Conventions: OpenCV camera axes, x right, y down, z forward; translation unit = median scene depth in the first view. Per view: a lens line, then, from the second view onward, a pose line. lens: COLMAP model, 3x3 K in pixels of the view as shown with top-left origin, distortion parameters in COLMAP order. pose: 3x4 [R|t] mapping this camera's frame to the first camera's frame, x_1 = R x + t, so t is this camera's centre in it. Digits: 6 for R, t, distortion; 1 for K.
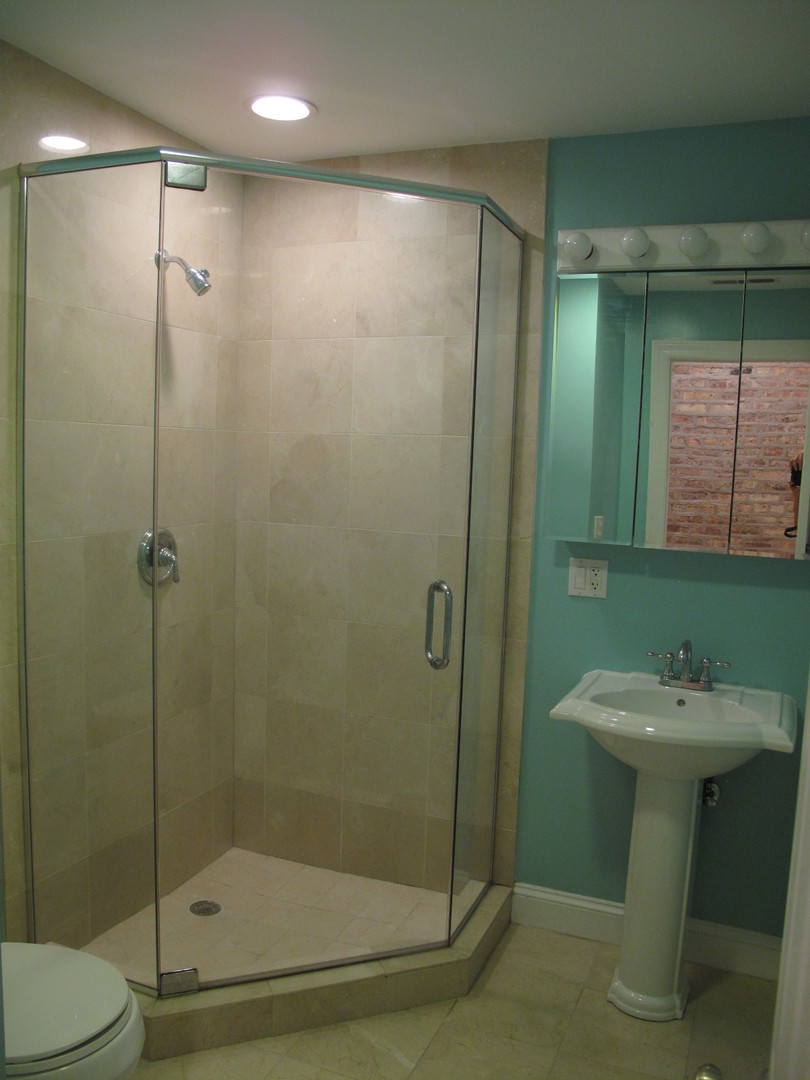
lens RADIAL K [[902.4, 0, 403.8], [0, 902.4, 547.3], [0, 0, 1]] dist [-0.143943, 0.106234]
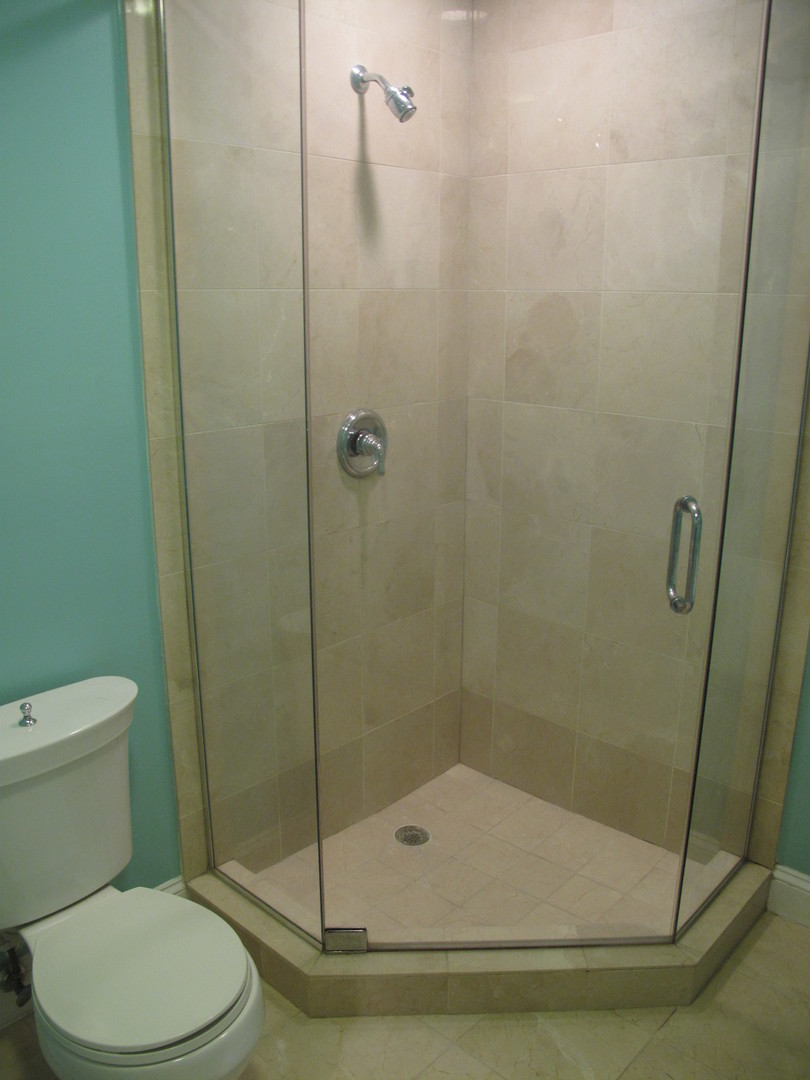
lens RADIAL K [[902.4, 0, 403.8], [0, 902.4, 547.3], [0, 0, 1]] dist [-0.143943, 0.106234]
pose [[0.937212, 0.064961, -0.342657, 0.063992], [-0.007031, 0.985820, 0.167660, -0.037330], [0.348689, -0.154724, 0.924379, 0.204300]]
